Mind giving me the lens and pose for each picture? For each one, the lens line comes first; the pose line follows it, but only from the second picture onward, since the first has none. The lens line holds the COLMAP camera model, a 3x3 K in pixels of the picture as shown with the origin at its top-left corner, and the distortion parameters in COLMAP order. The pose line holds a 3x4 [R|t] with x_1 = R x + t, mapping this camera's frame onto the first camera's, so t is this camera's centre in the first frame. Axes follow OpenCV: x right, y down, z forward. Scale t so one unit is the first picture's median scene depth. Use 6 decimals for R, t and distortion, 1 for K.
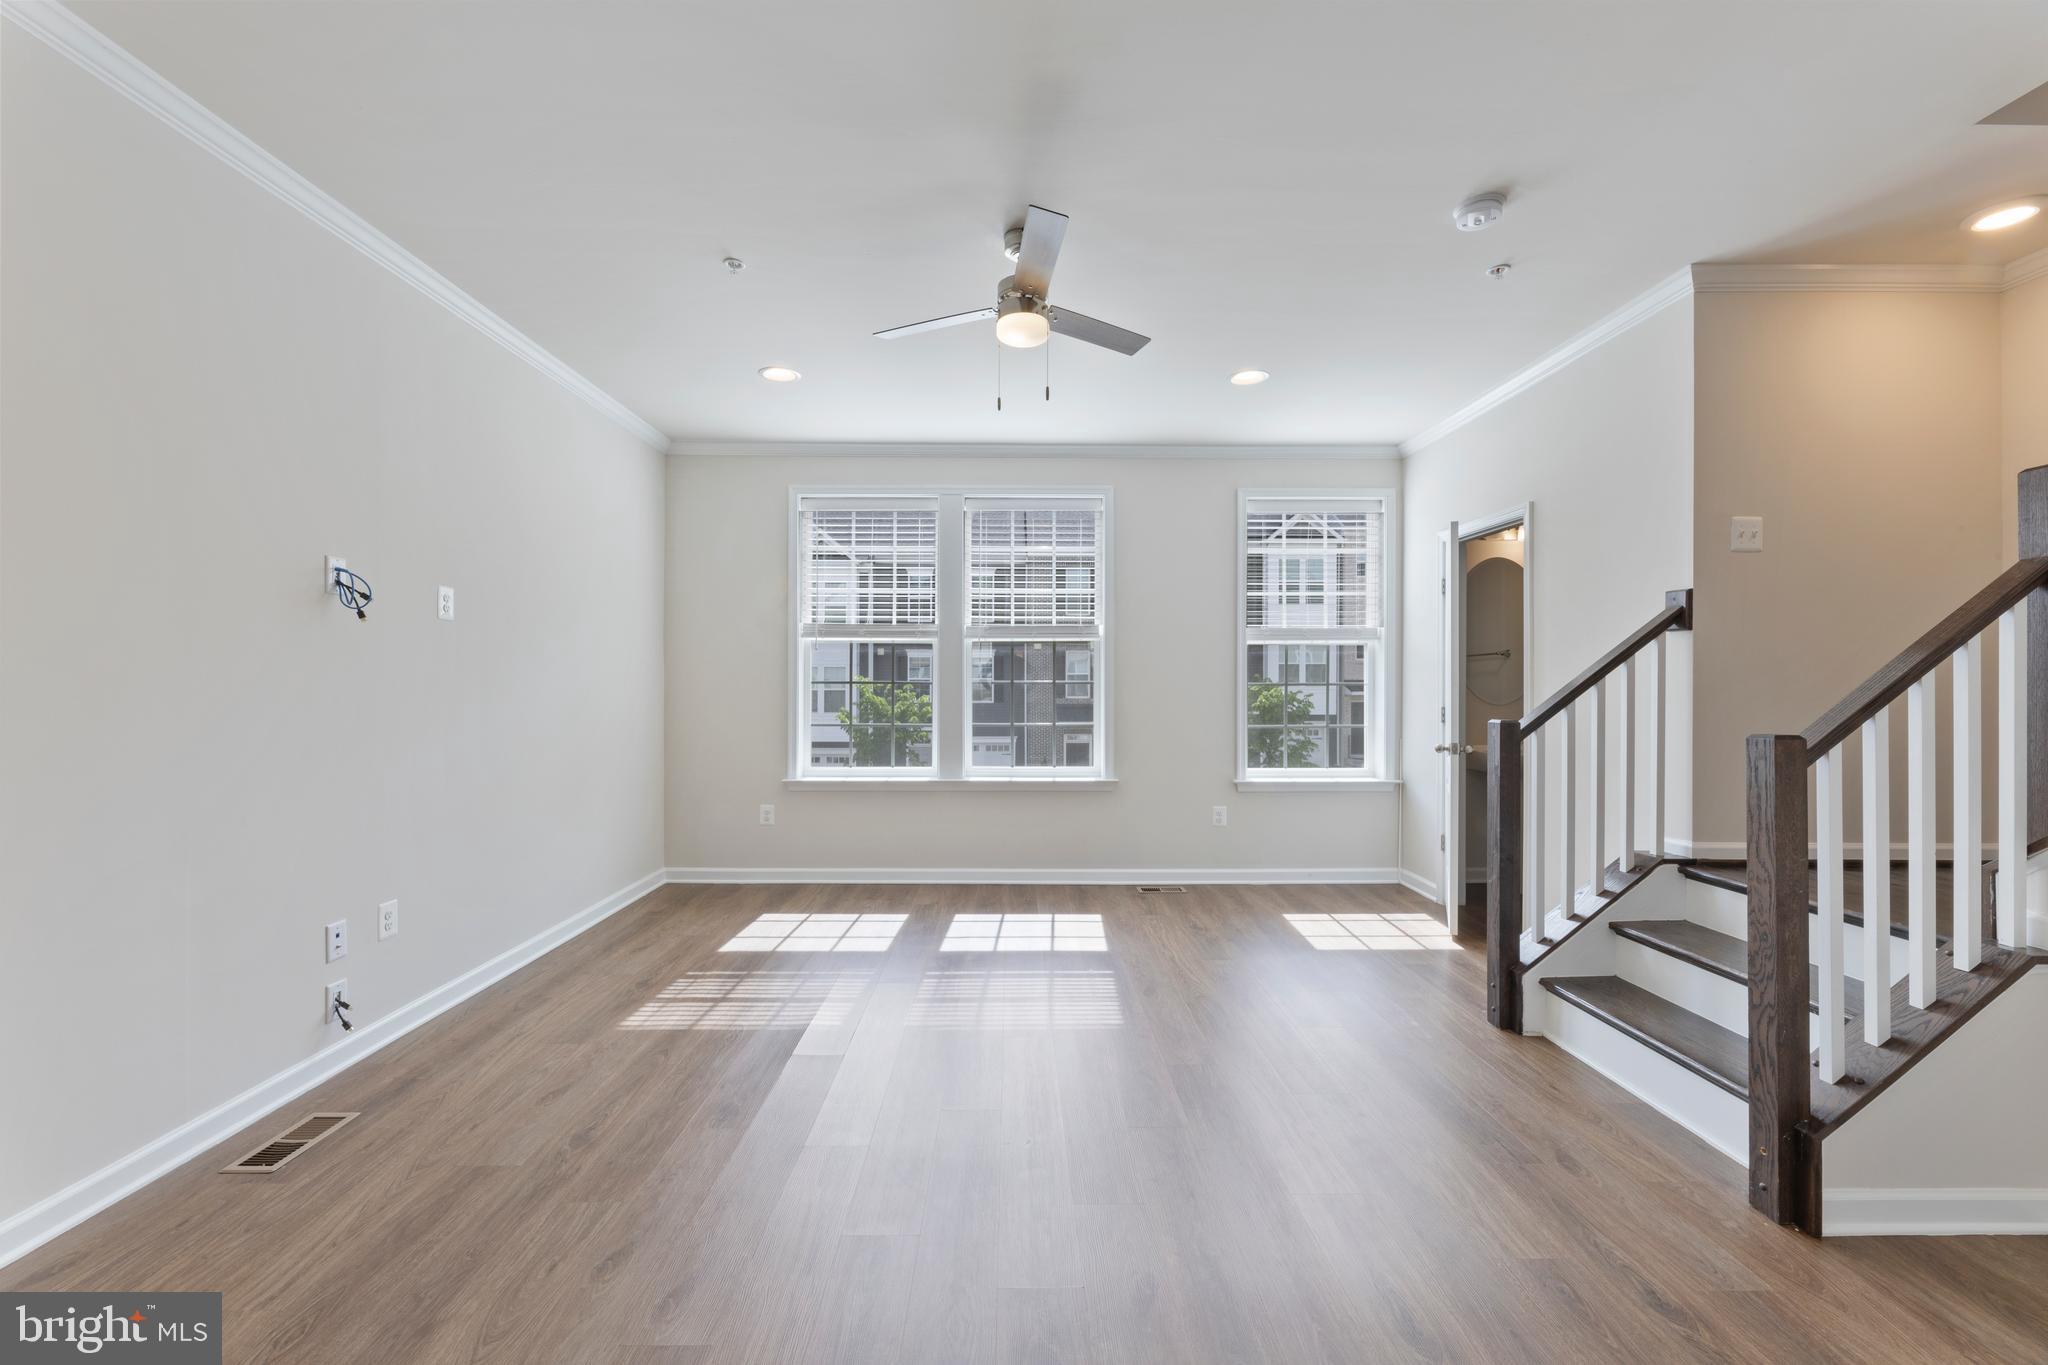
lens RADIAL K [[813.2, 0, 1021.9], [0, 813.2, 679.0], [0, 0, 1]] dist [-0.002124, -0.000870]
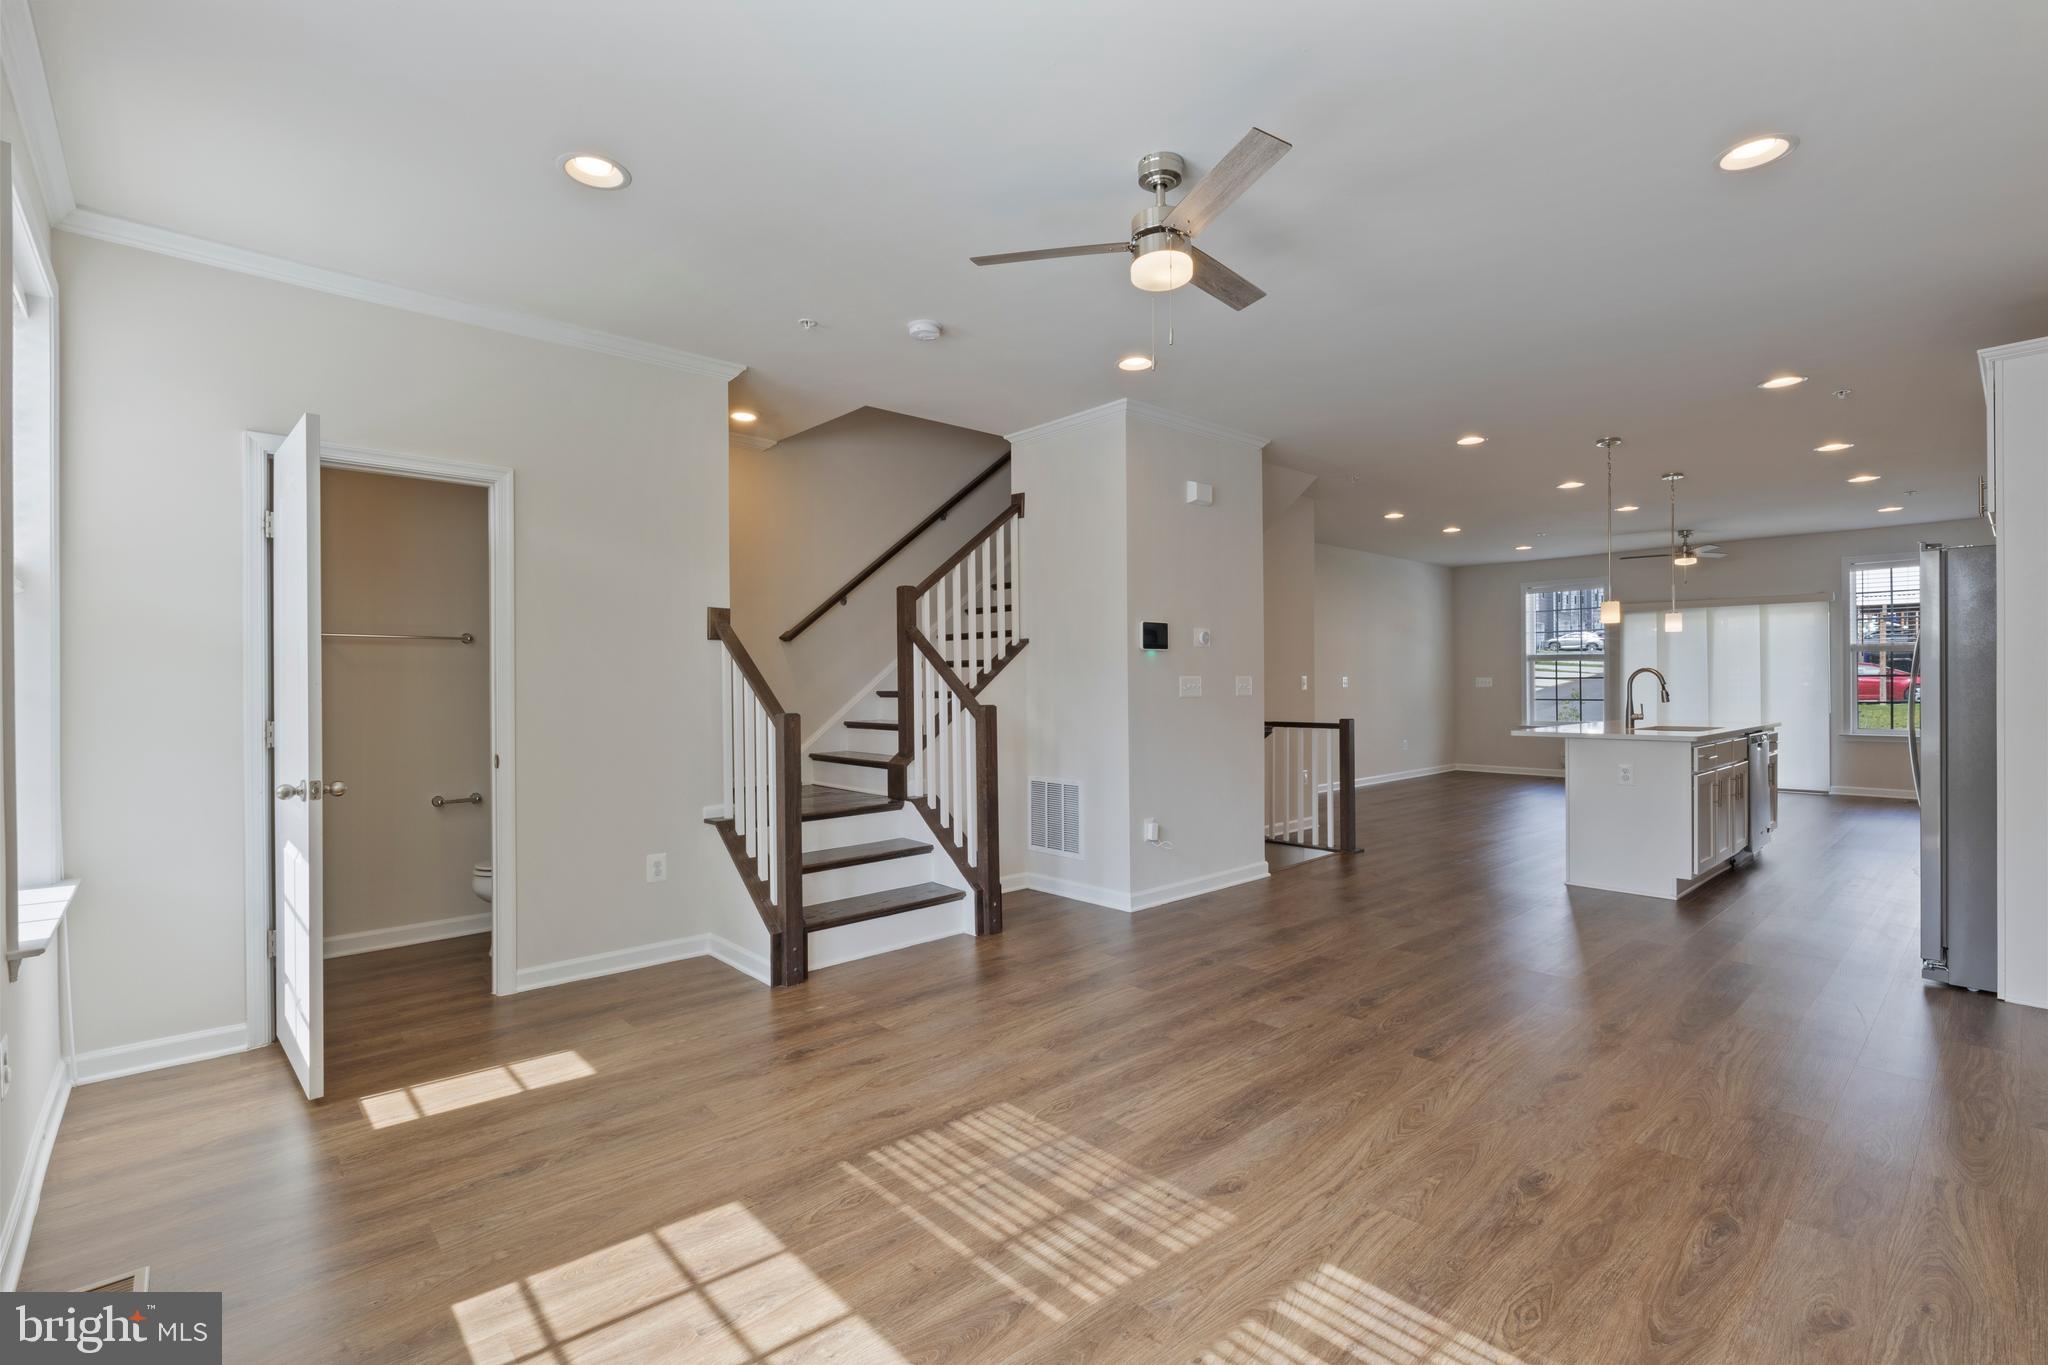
lens RADIAL K [[912.9, 0, 1018.7], [0, 912.9, 689.1], [0, 0, 1]] dist [-0.001233, 0.000719]
pose [[-0.660563, -0.000182, 0.750771, -0.397951], [0.001387, 0.999998, 0.001463, 0.010142], [-0.750769, 0.002008, -0.660561, 1.116492]]
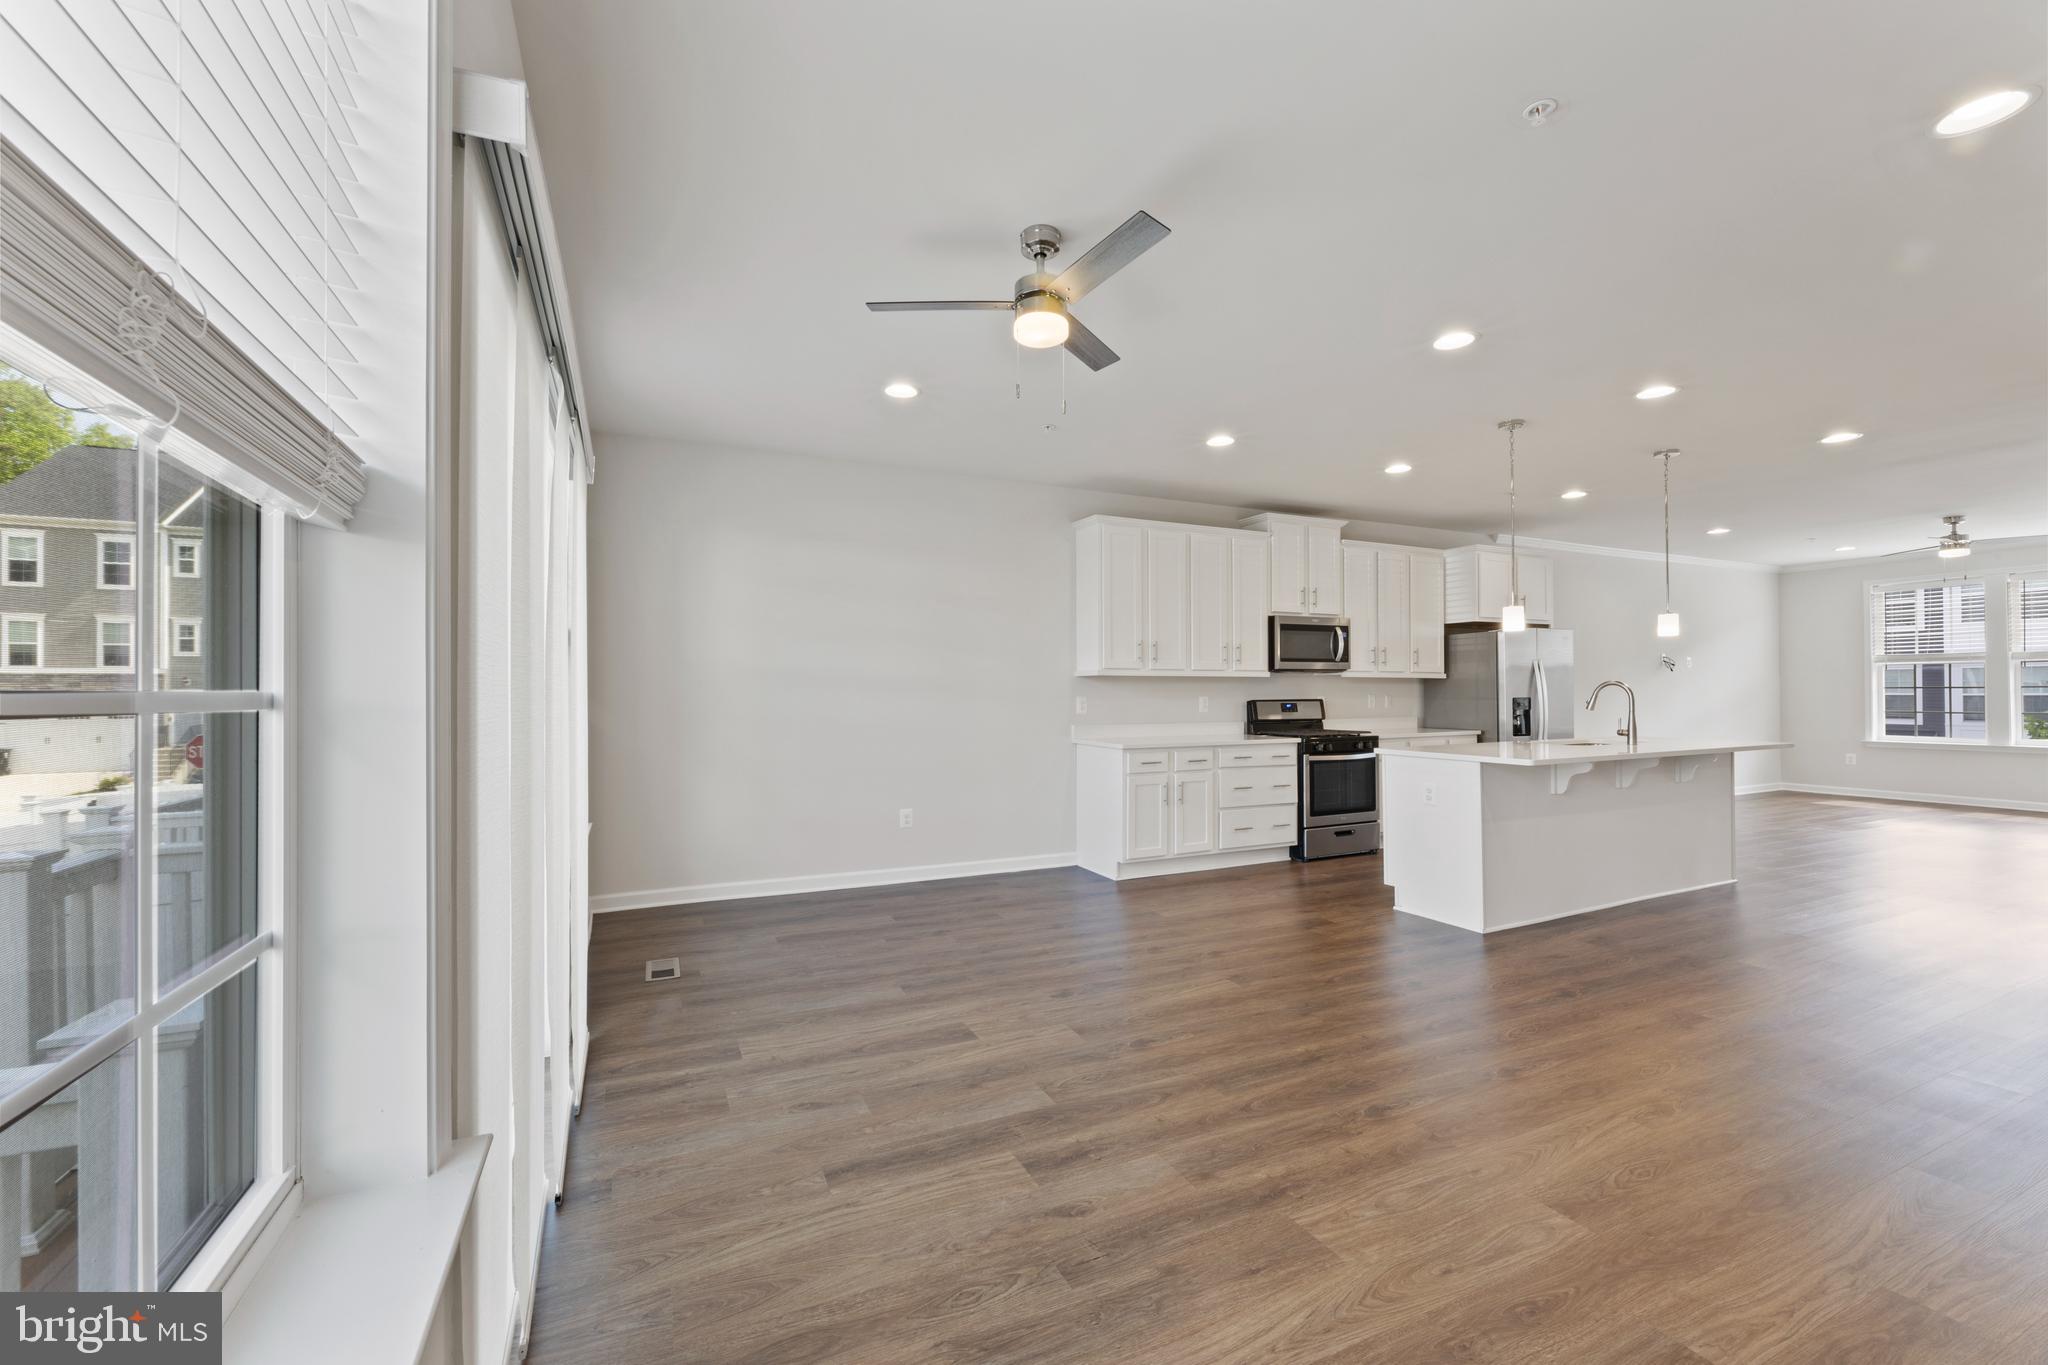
lens RADIAL K [[813.2, 0, 1008.5], [0, 813.2, 687.3], [0, 0, 1]] dist [-0.002124, -0.000870]
pose [[0.395844, -0.011431, -0.918247, 0.754545], [0.010533, 0.999913, -0.007907, -0.004988], [0.918257, -0.006542, 0.395930, -1.803723]]
